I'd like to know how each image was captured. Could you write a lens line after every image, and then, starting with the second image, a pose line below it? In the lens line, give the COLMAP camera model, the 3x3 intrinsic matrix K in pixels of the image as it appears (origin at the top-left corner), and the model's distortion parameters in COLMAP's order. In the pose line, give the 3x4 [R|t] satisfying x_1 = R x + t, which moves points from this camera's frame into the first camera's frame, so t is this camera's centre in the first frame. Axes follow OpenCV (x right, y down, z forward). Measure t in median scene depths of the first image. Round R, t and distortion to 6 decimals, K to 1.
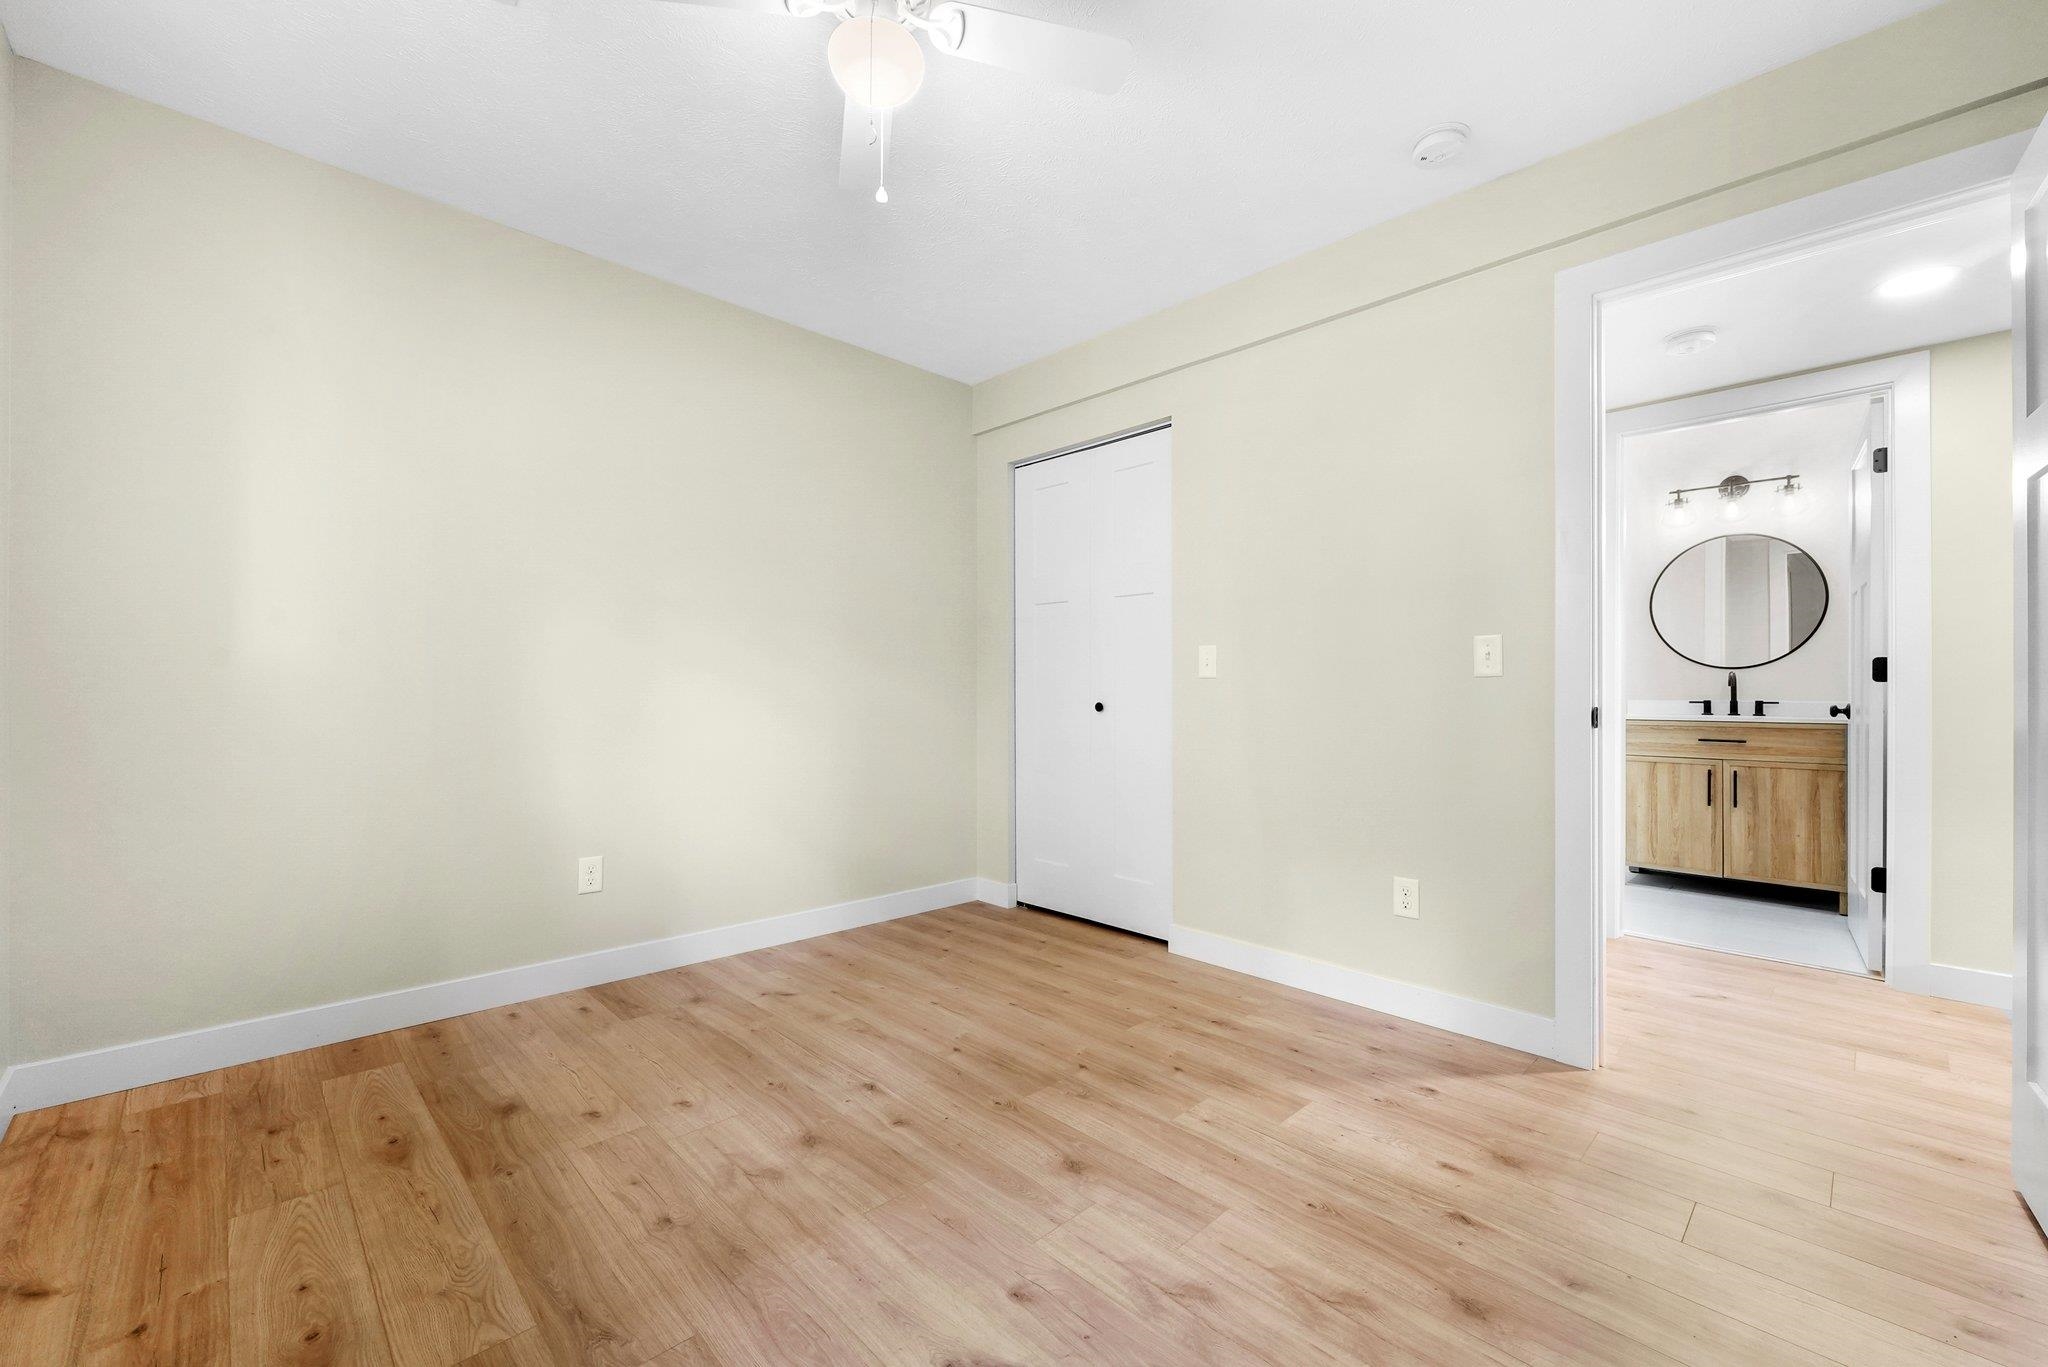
lens RADIAL K [[828.5, 0, 1025.9], [0, 828.5, 686.7], [0, 0, 1]] dist [0.000529, 0.000086]
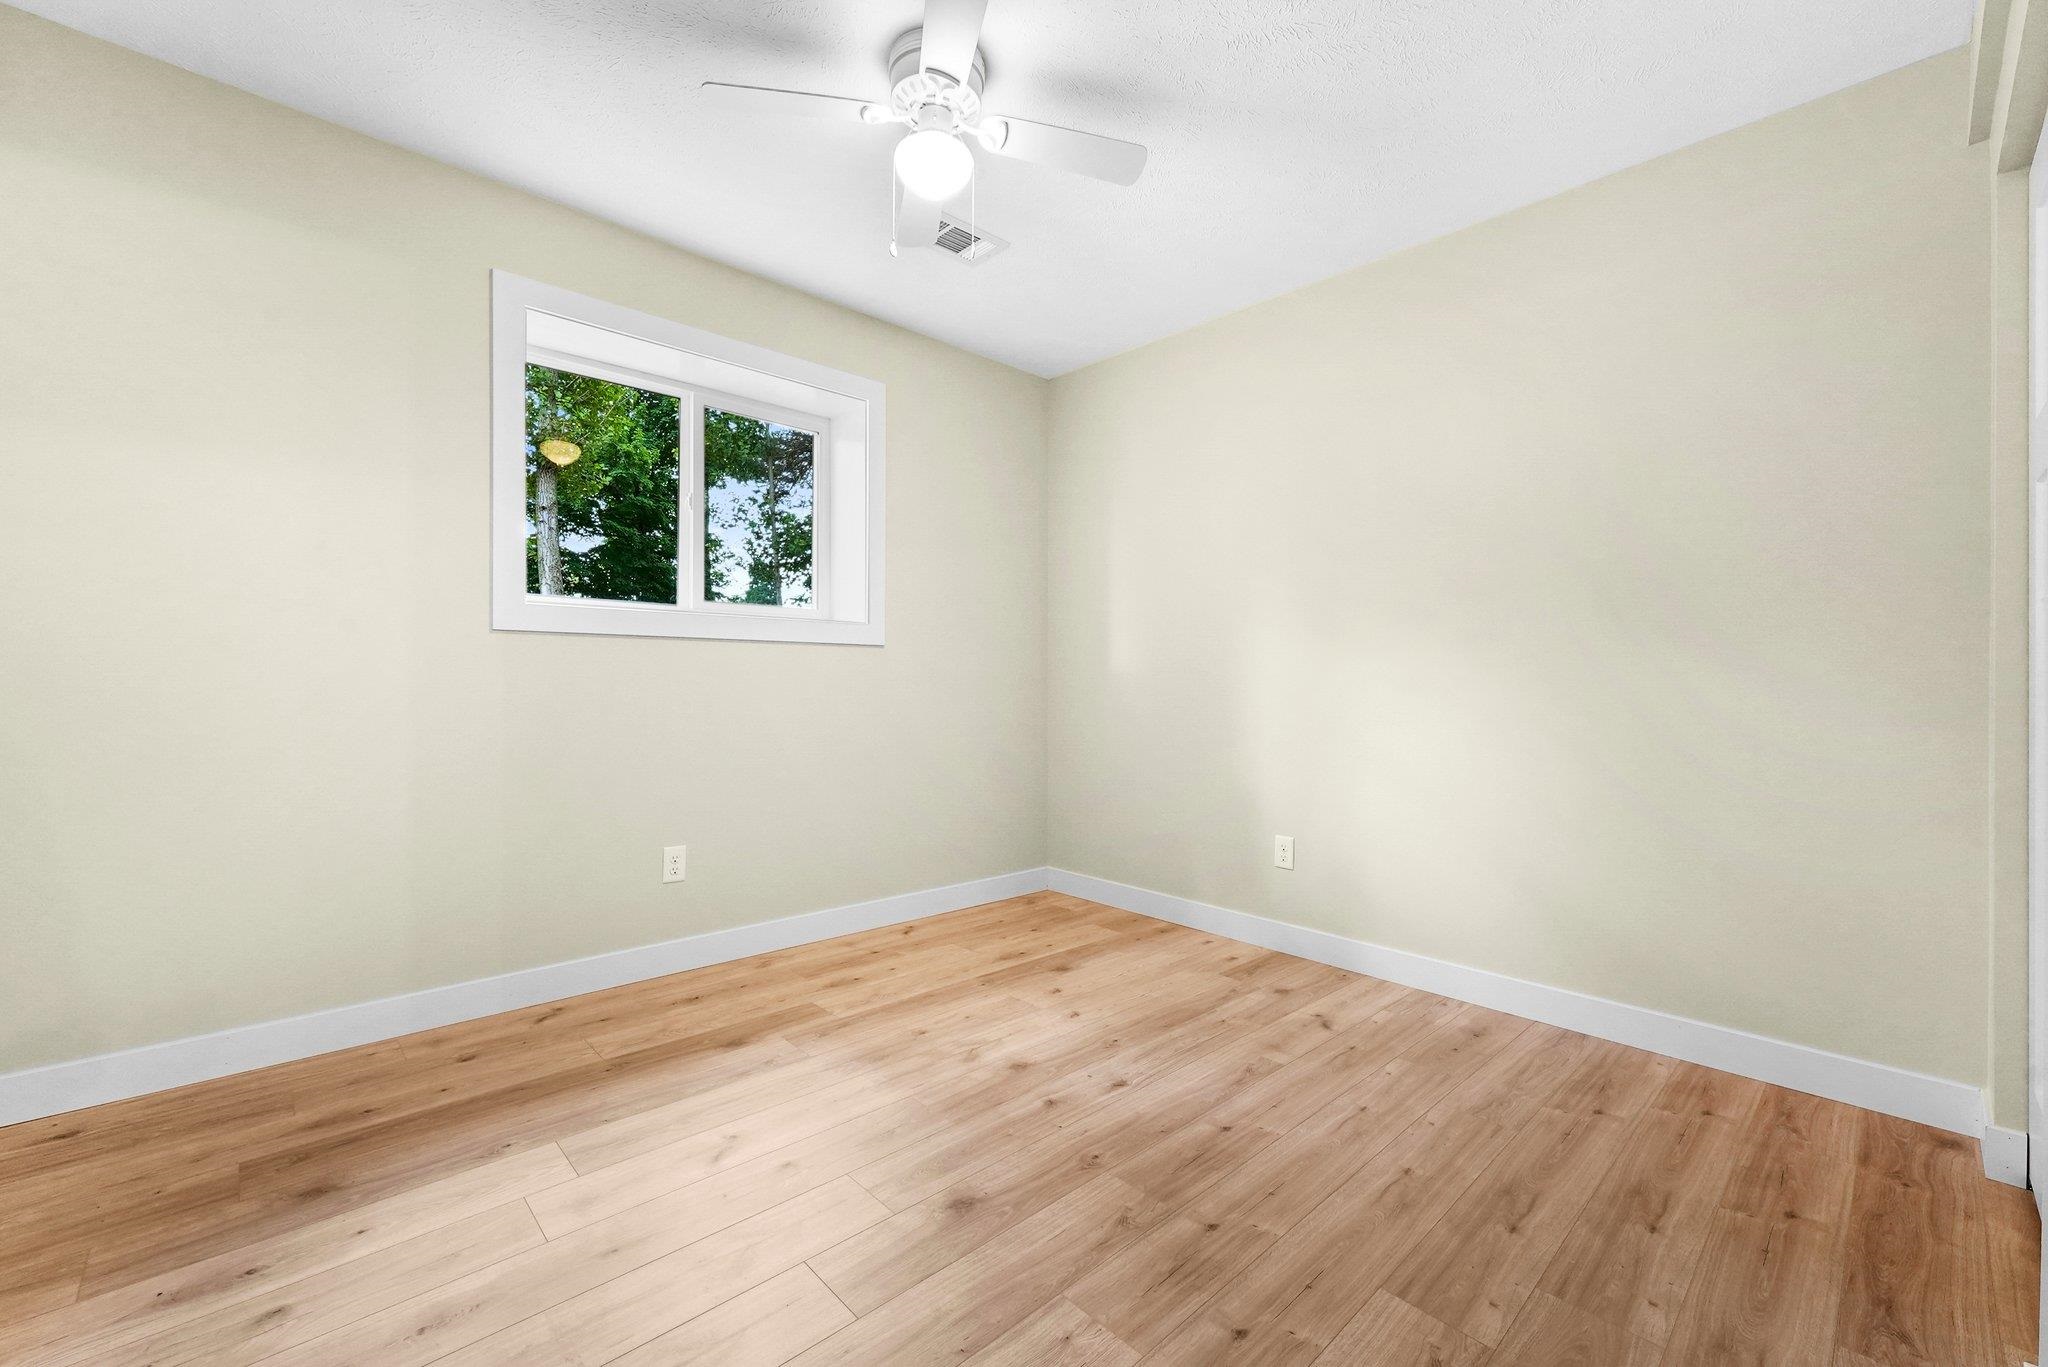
lens RADIAL K [[828.5, 0, 1022.6], [0, 828.5, 683.7], [0, 0, 1]] dist [0.000529, 0.000086]
pose [[-0.017500, -0.003152, -0.999842, 0.706434], [-0.000951, 0.999995, -0.003136, 0.002995], [0.999846, 0.000896, -0.017503, 0.781222]]
